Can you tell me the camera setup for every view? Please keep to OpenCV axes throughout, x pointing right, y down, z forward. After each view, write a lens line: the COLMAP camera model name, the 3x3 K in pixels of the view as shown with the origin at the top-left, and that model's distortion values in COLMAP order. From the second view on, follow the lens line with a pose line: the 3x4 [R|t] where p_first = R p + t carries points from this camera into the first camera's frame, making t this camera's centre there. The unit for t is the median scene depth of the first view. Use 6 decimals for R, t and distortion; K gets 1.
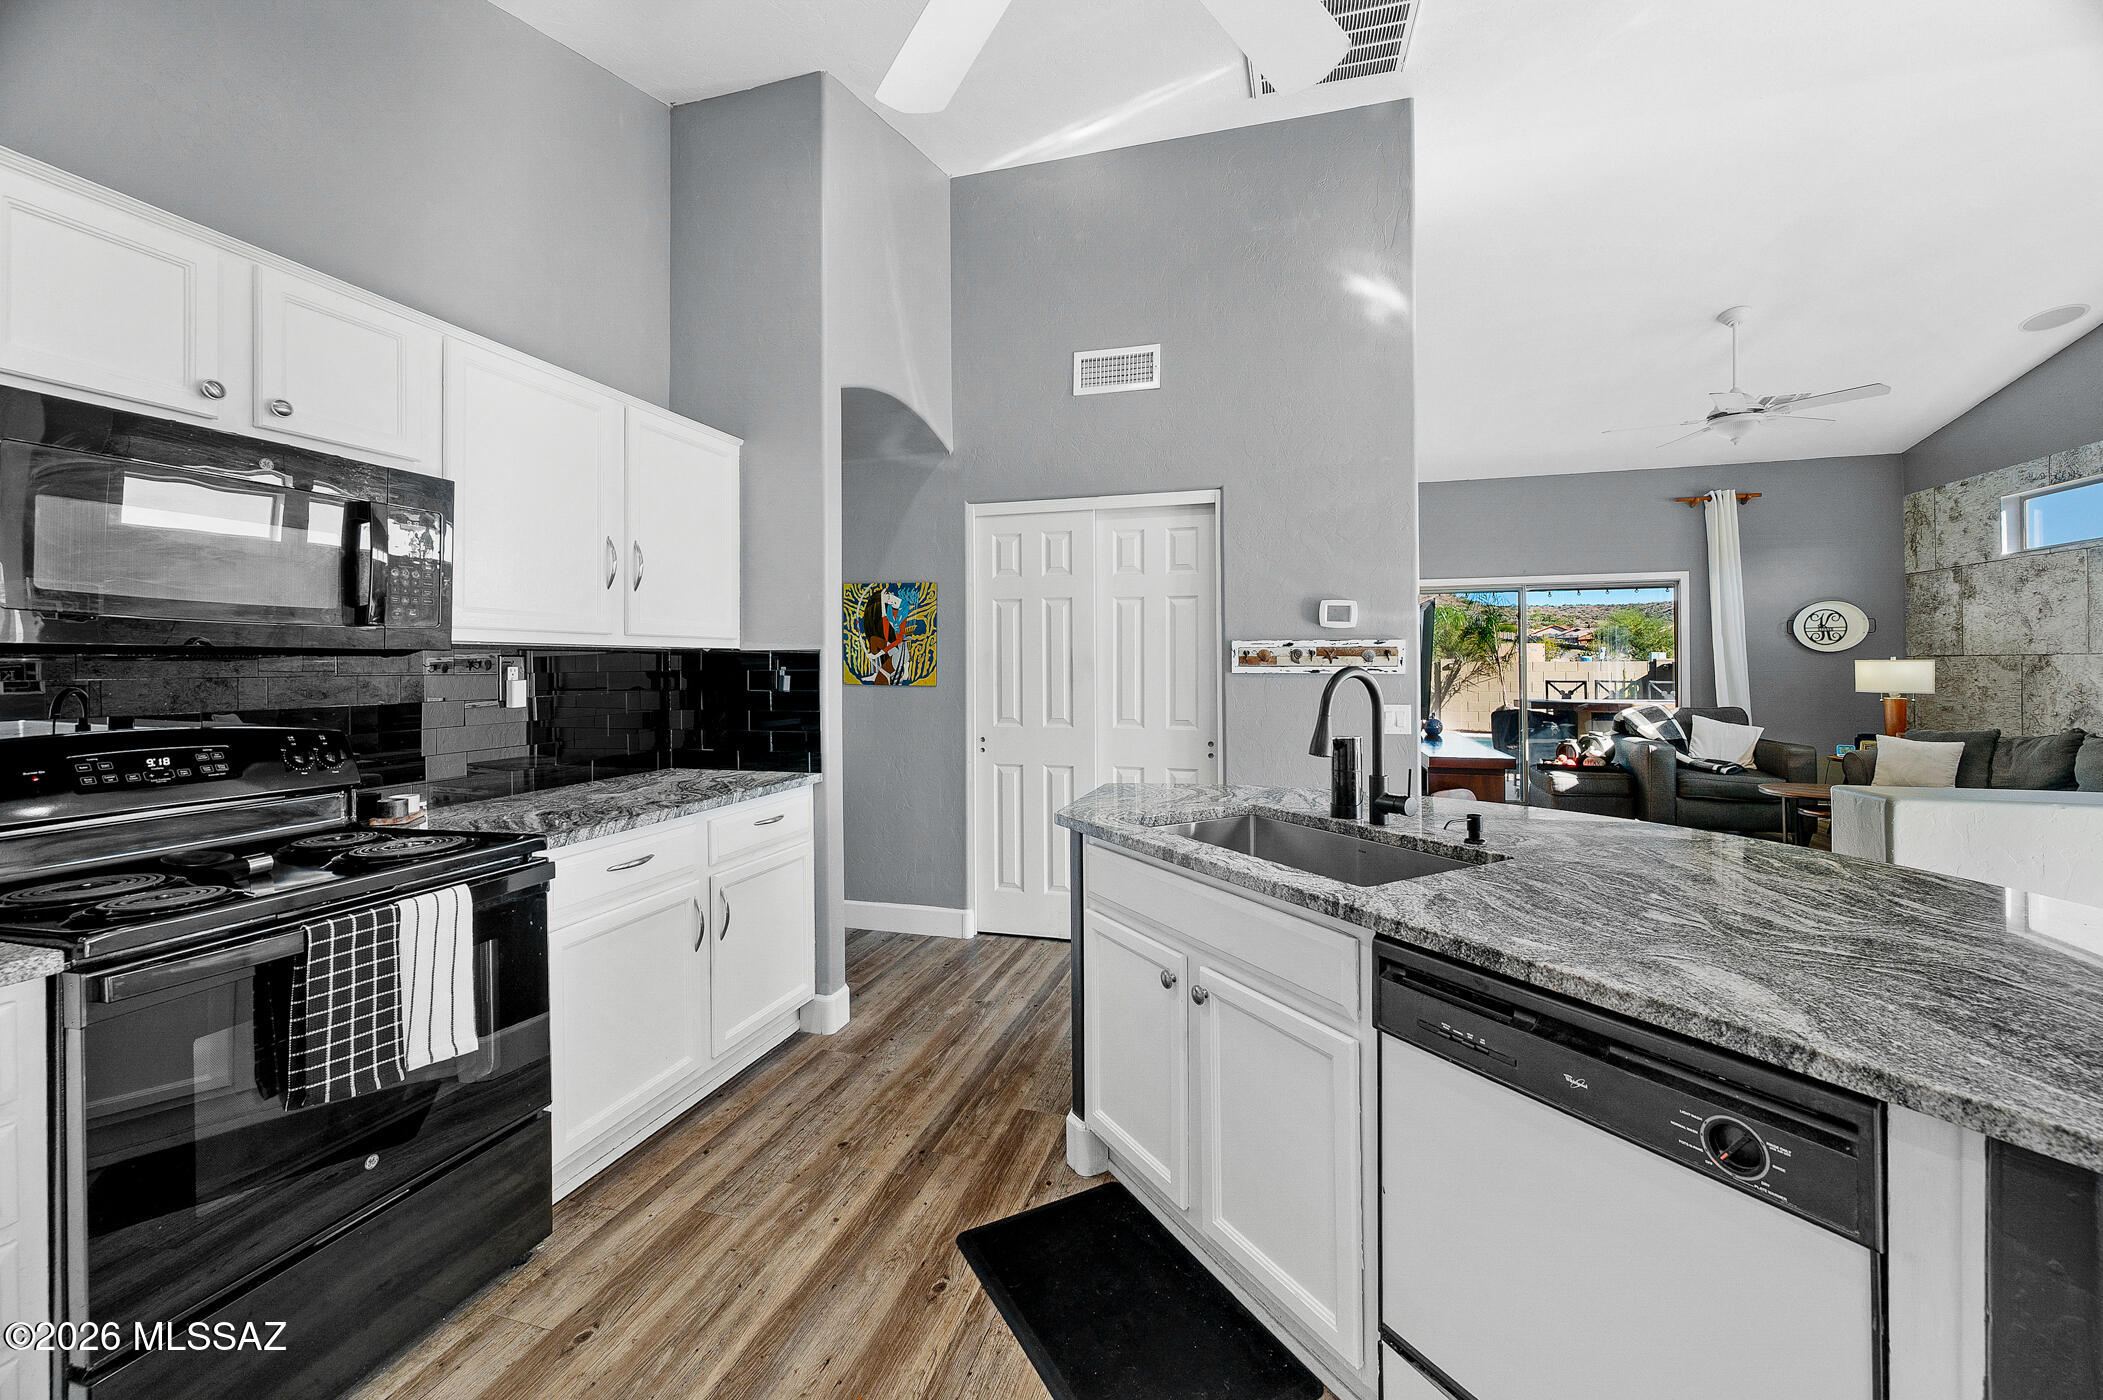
lens RADIAL K [[848.4, 0, 1062.1], [0, 848.4, 658.3], [0, 0, 1]] dist [0.000265, 0.000761]
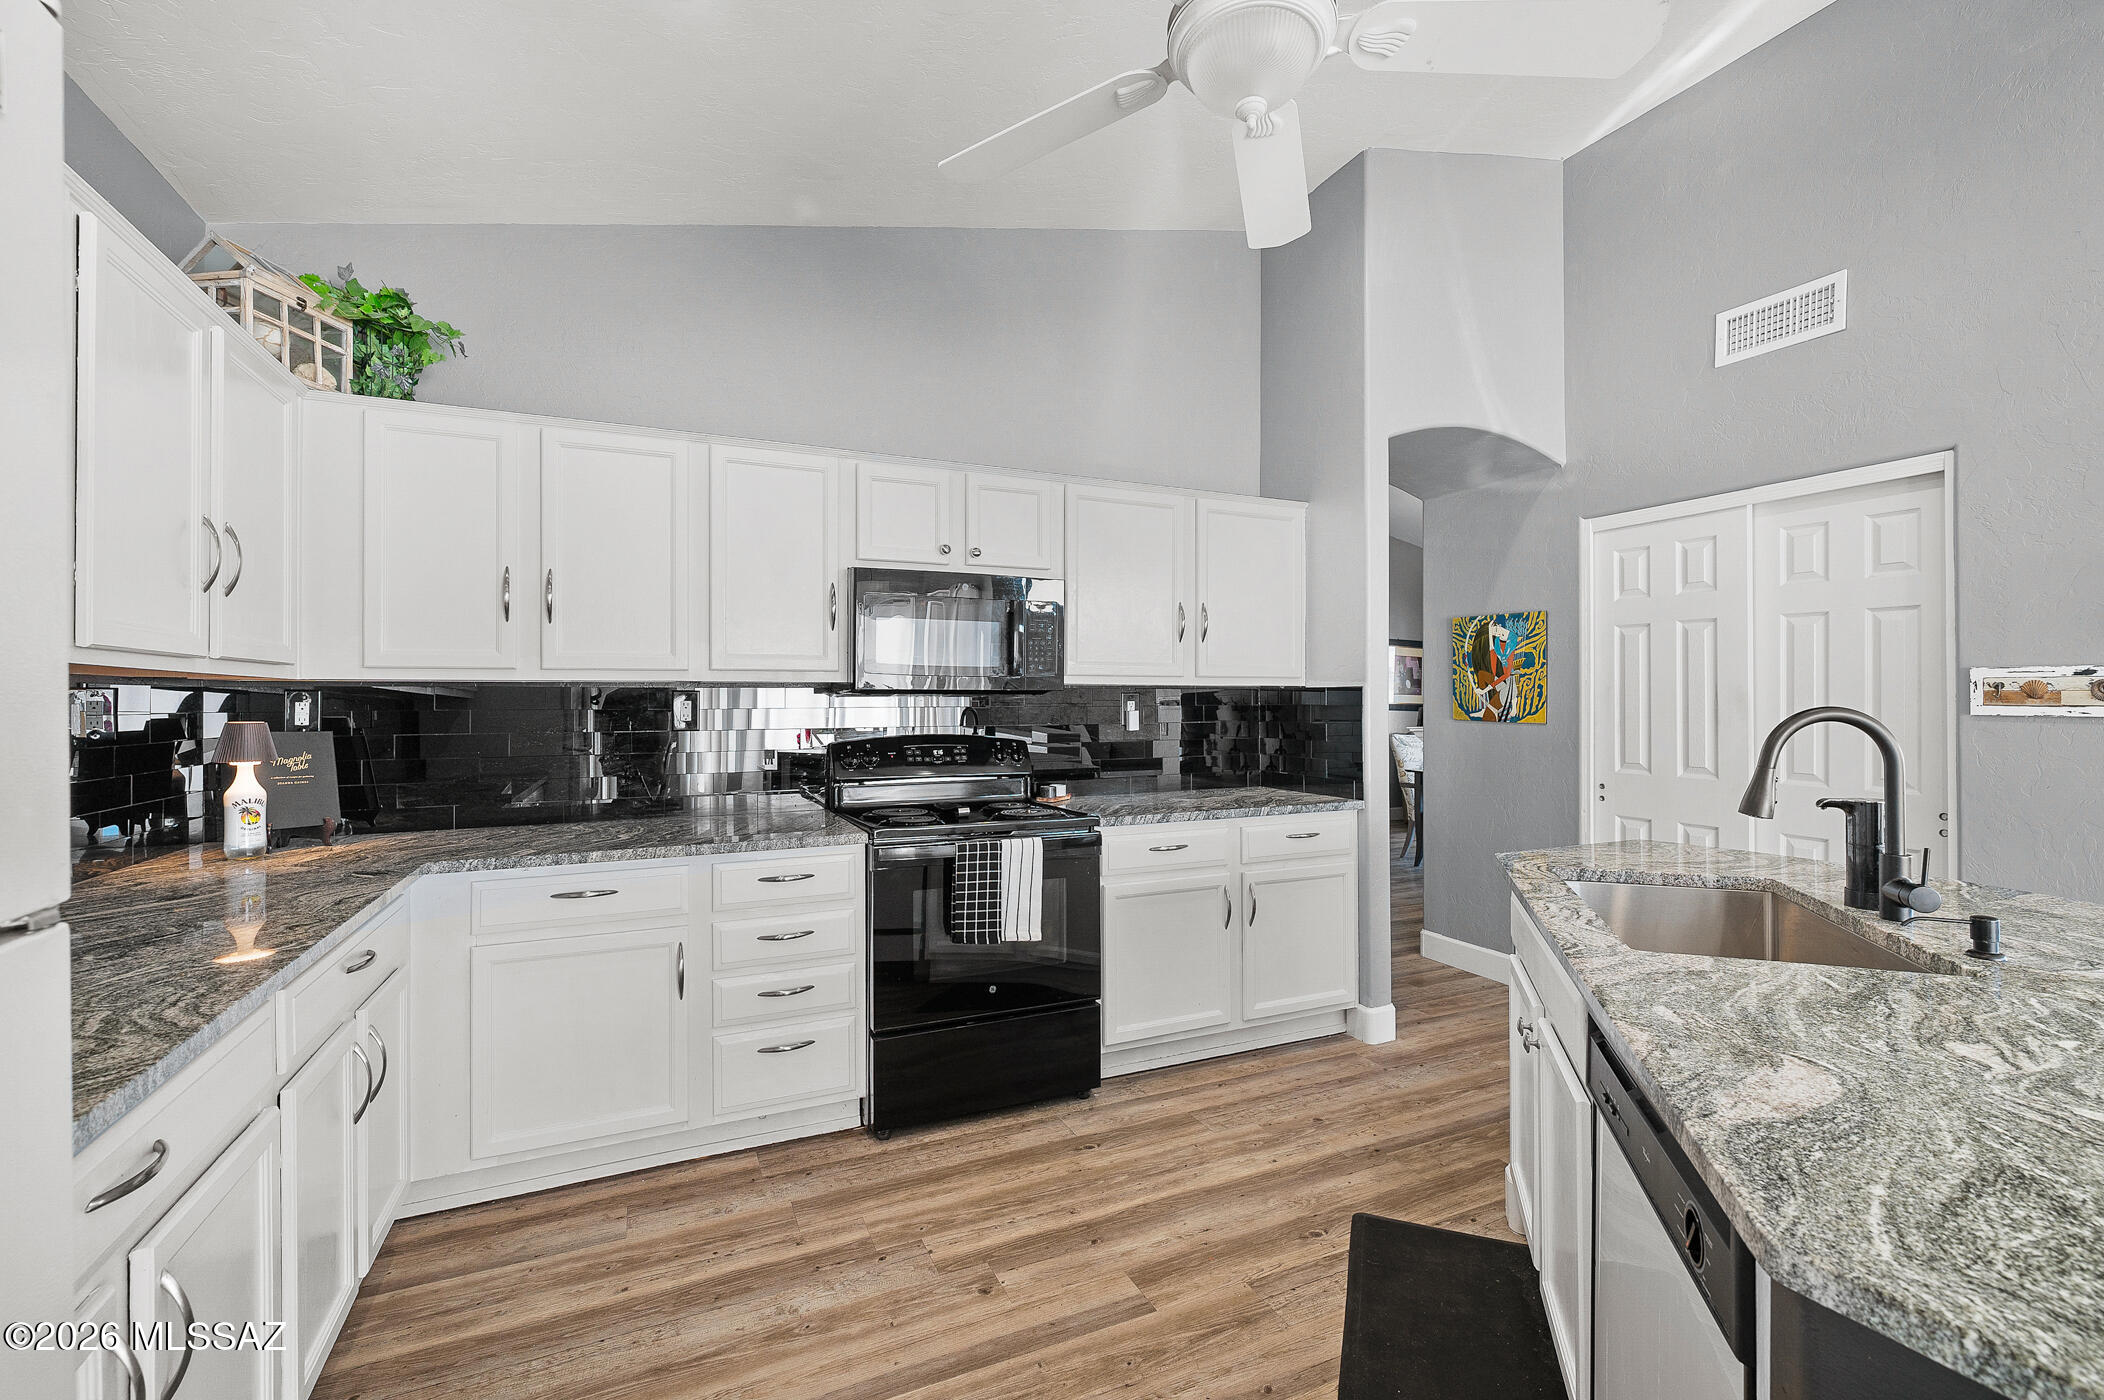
lens RADIAL K [[911.7, 0, 1061.1], [0, 911.7, 693.0], [0, 0, 1]] dist [0.003395, -0.000367]
pose [[0.653656, -0.001114, -0.756791, 0.283906], [0.002666, 0.999996, 0.000830, -0.003309], [0.756787, -0.002560, 0.653656, -0.042220]]
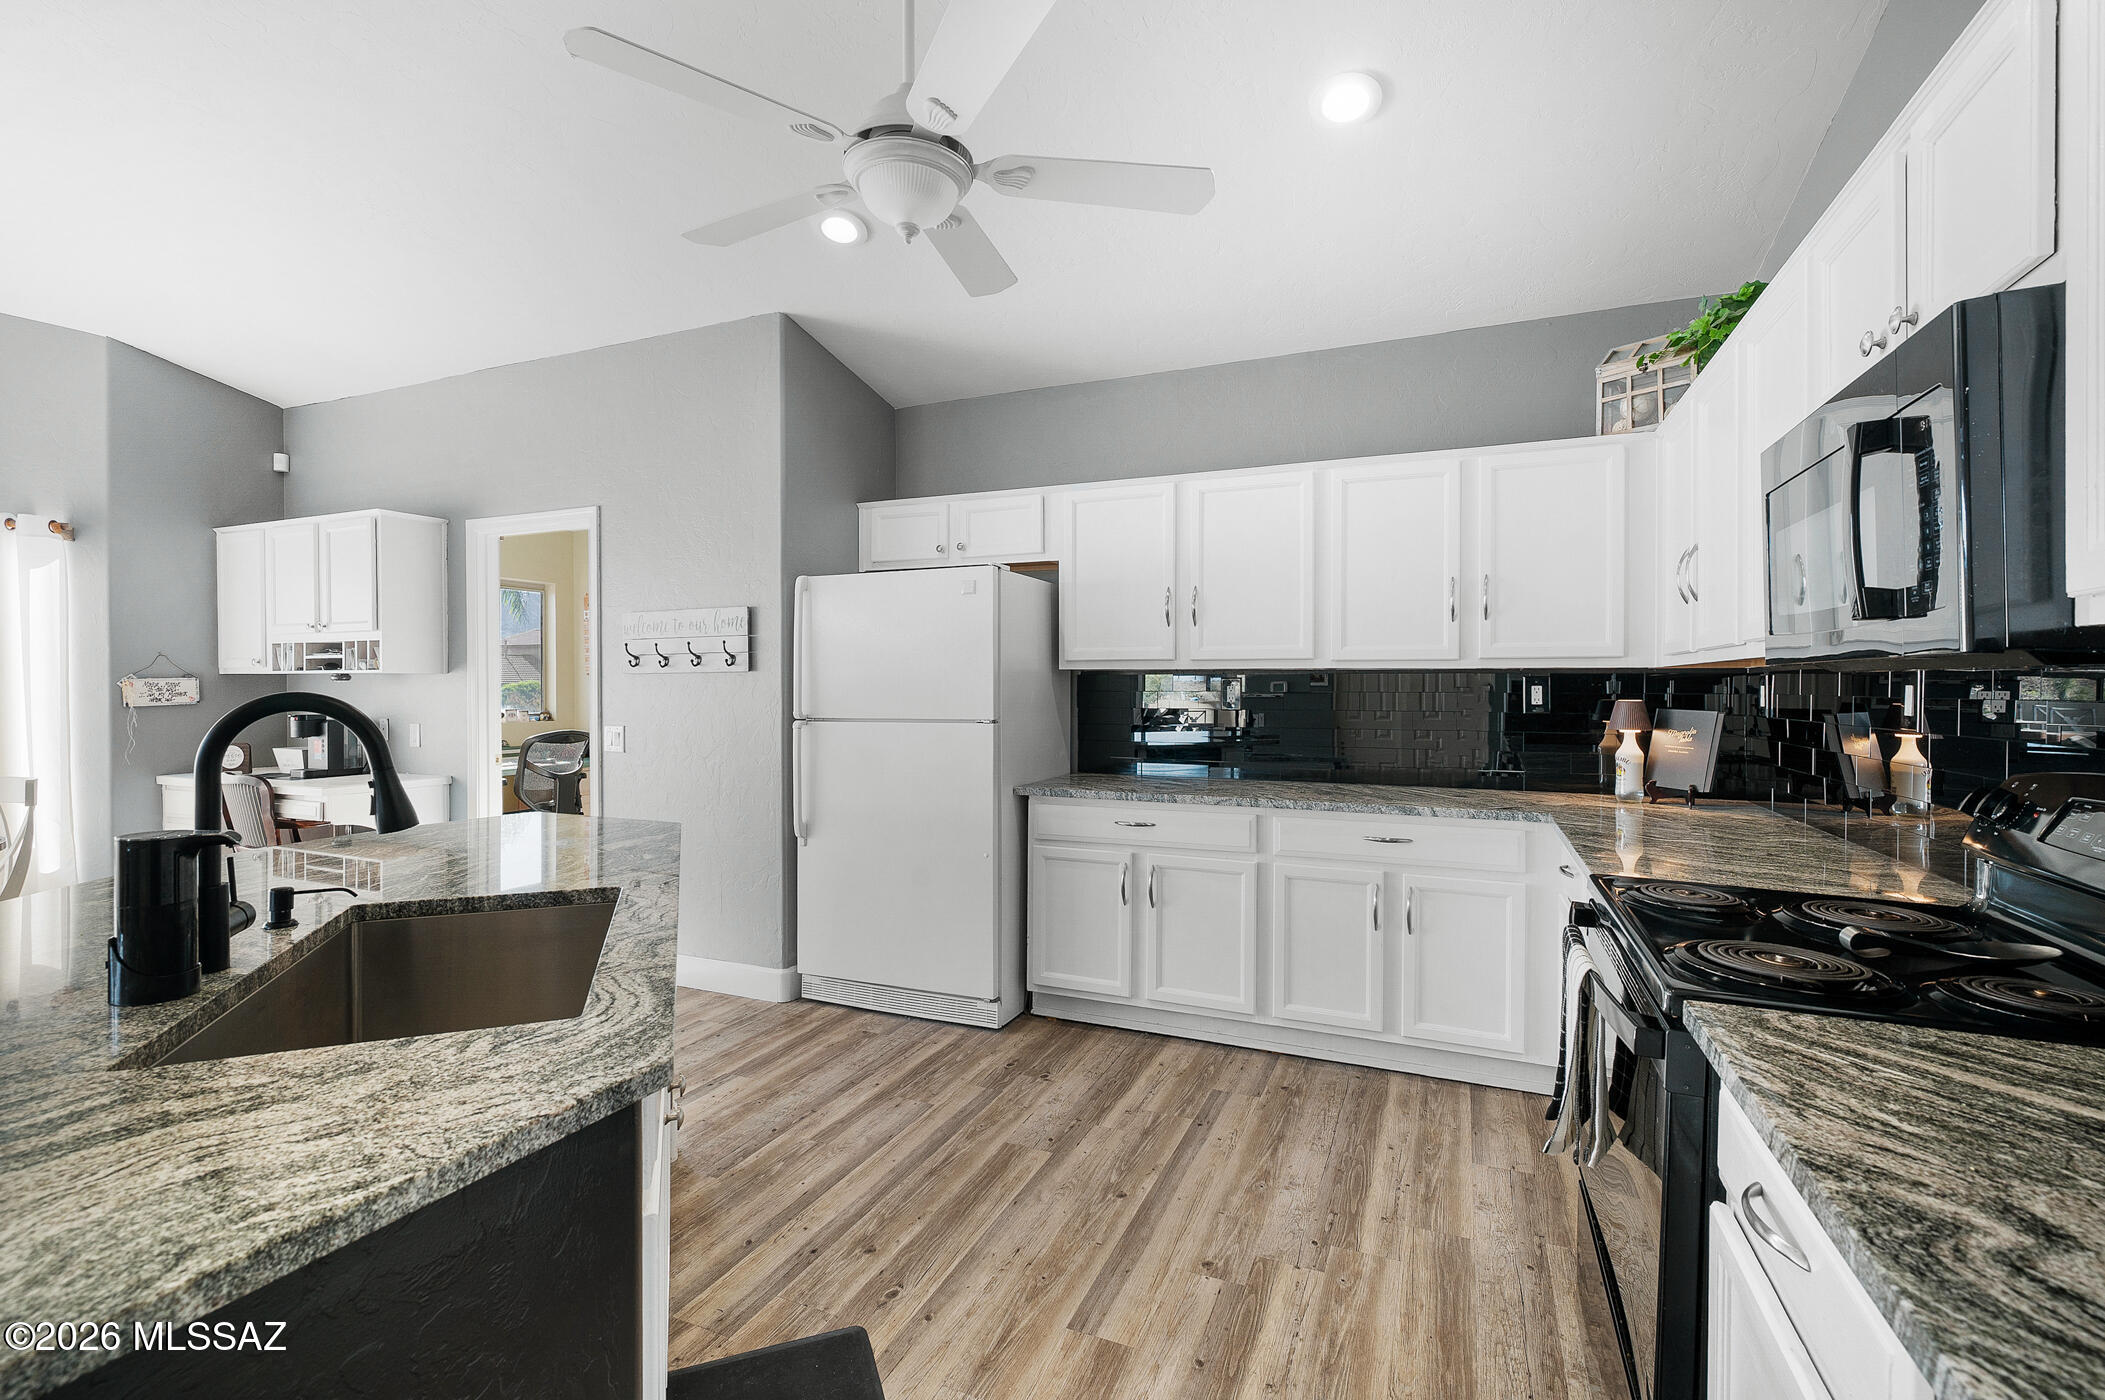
lens RADIAL K [[912.2, 0, 1063.5], [0, 912.2, 696.2], [0, 0, 1]] dist [0.003395, -0.000367]
pose [[-0.992182, 0.000448, 0.124797, -0.149803], [0.001110, 0.999986, 0.005239, 0.004916], [-0.124793, 0.005337, -0.992168, 0.858217]]
